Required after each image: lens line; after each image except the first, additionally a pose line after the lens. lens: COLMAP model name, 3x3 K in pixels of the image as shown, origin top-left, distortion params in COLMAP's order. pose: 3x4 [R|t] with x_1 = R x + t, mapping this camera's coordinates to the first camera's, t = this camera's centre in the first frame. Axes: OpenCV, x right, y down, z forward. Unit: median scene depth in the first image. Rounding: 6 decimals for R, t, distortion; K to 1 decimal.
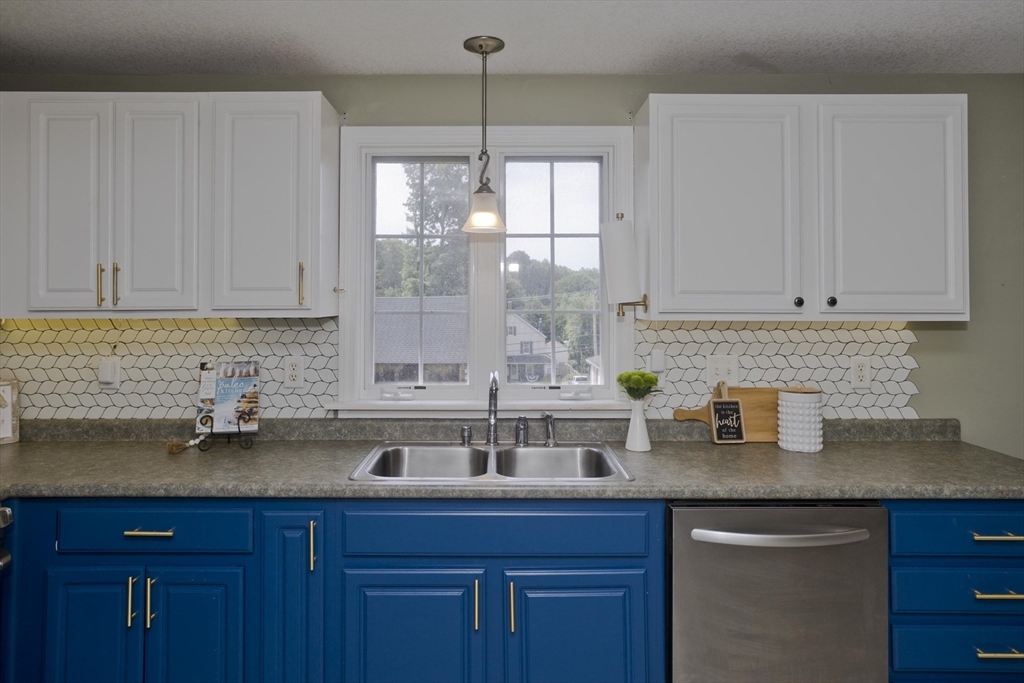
lens RADIAL K [[648.1, 0, 506.6], [0, 648.1, 293.7], [0, 0, 1]] dist [-0.002928, 0.007811]
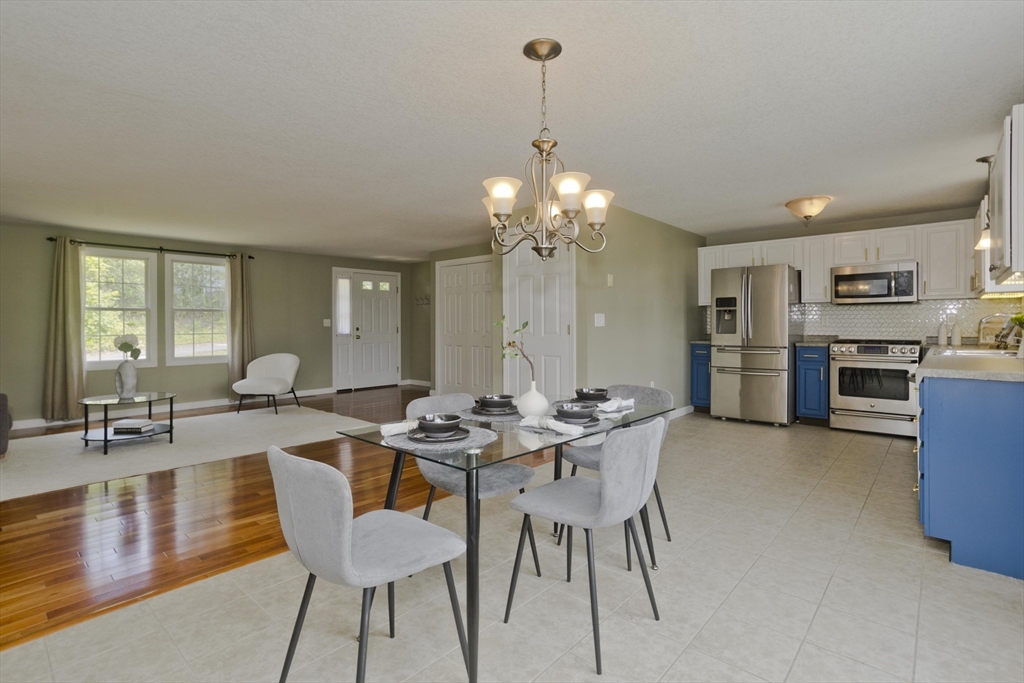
lens RADIAL K [[489.7, 0, 508.8], [0, 489.7, 326.3], [0, 0, 1]] dist [-0.063338, 0.026825]
pose [[-0.665850, 0.005847, -0.746063, 1.997272], [0.017858, 0.999808, -0.008102, 0.136275], [0.745872, -0.018718, -0.665827, 0.781152]]
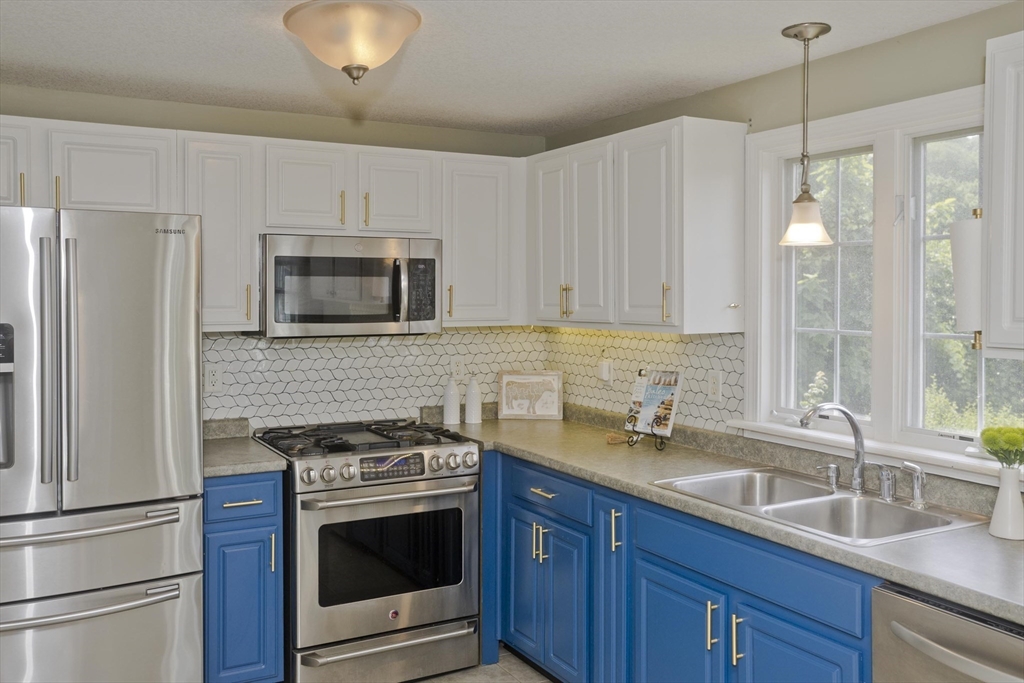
lens RADIAL K [[909.0, 0, 500.1], [0, 909.0, 308.6], [0, 0, 1]] dist [0.009508, 0.017623]
pose [[0.481893, 0.016028, -0.876084, 0.789780], [0.015134, 0.999531, 0.026611, -0.043997], [0.876099, -0.026082, 0.481424, 0.031537]]
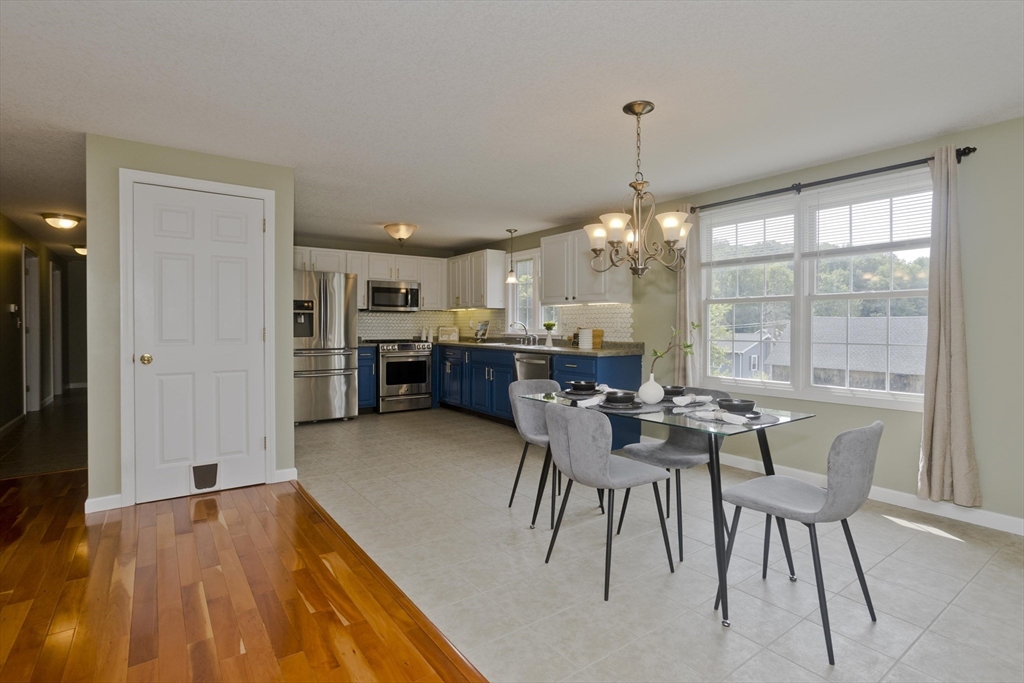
lens RADIAL K [[500.1, 0, 508.3], [0, 500.1, 331.3], [0, 0, 1]] dist [-0.043044, 0.029698]
pose [[0.583326, 0.010722, -0.812168, 2.047862], [0.012031, 0.999689, 0.021838, 0.104060], [0.812149, -0.022510, 0.583015, -0.596136]]
